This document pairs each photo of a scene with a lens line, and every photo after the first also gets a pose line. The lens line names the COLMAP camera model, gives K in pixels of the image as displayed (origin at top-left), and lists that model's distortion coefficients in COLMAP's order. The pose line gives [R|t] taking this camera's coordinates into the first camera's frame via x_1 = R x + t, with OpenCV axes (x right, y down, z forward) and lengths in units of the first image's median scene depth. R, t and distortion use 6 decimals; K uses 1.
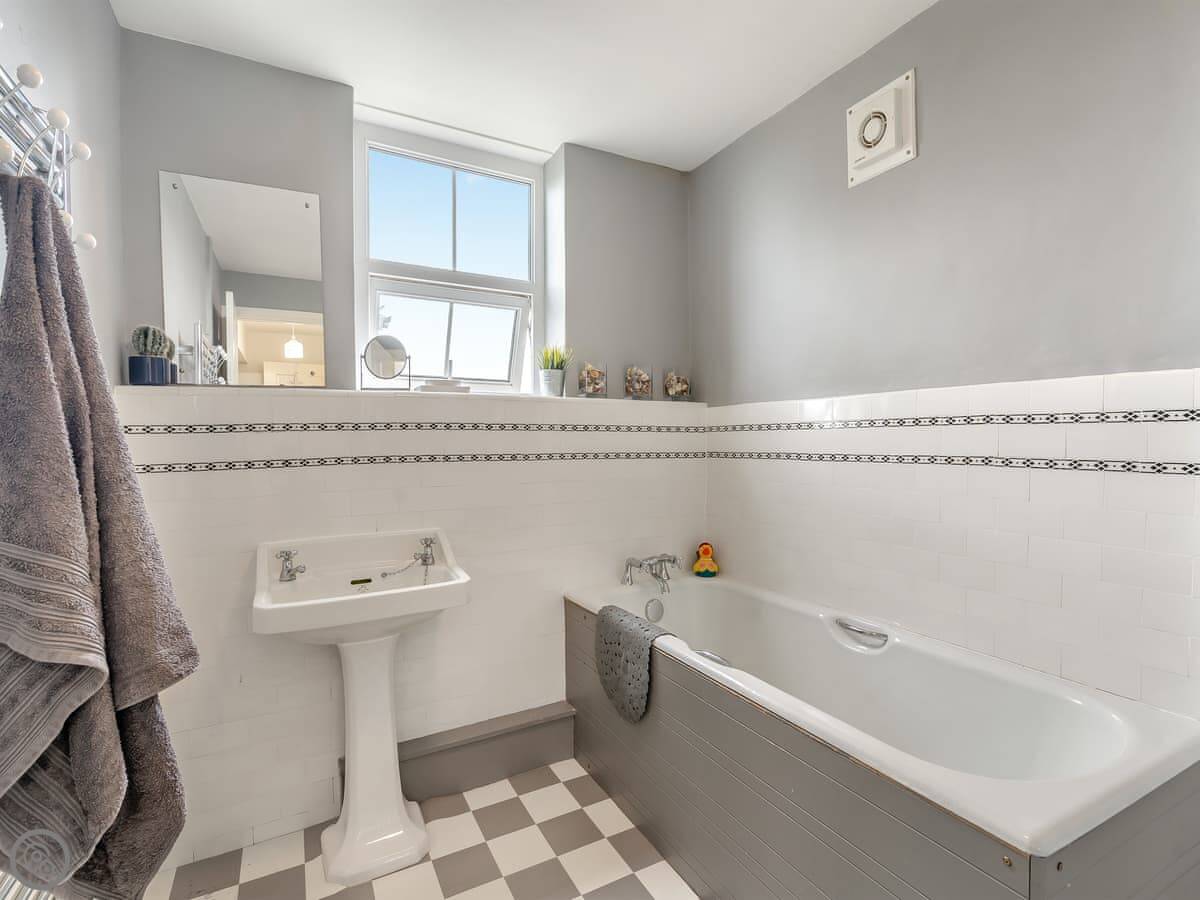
lens RADIAL K [[584.3, 0, 603.2], [0, 584.3, 450.9], [0, 0, 1]] dist [-0.001000, -0.000176]
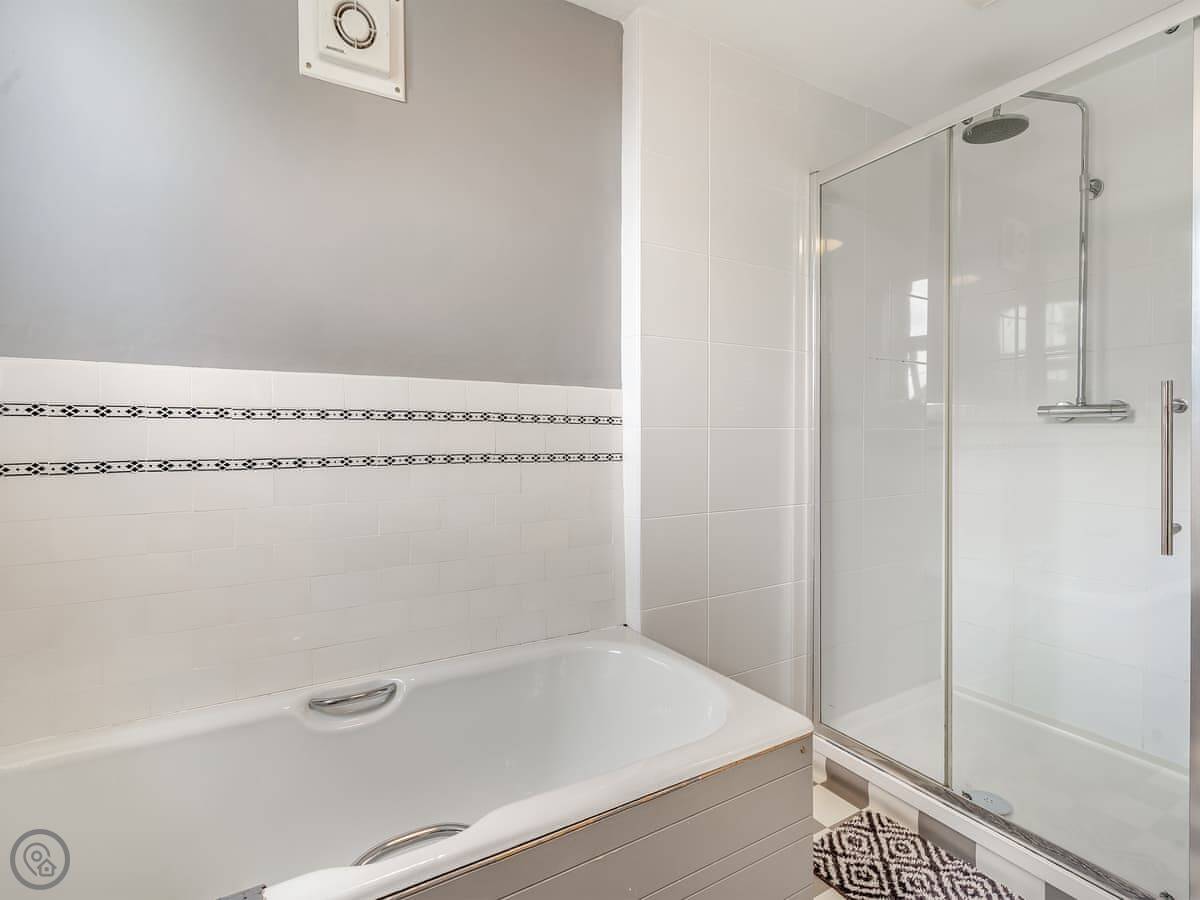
lens RADIAL K [[584.3, 0, 602.1], [0, 584.3, 440.7], [0, 0, 1]] dist [-0.001000, -0.000176]
pose [[-0.047941, -0.002002, 0.998848, -0.318753], [0.018965, 0.999816, 0.002914, -0.010478], [-0.998670, 0.019083, -0.047894, 0.756351]]
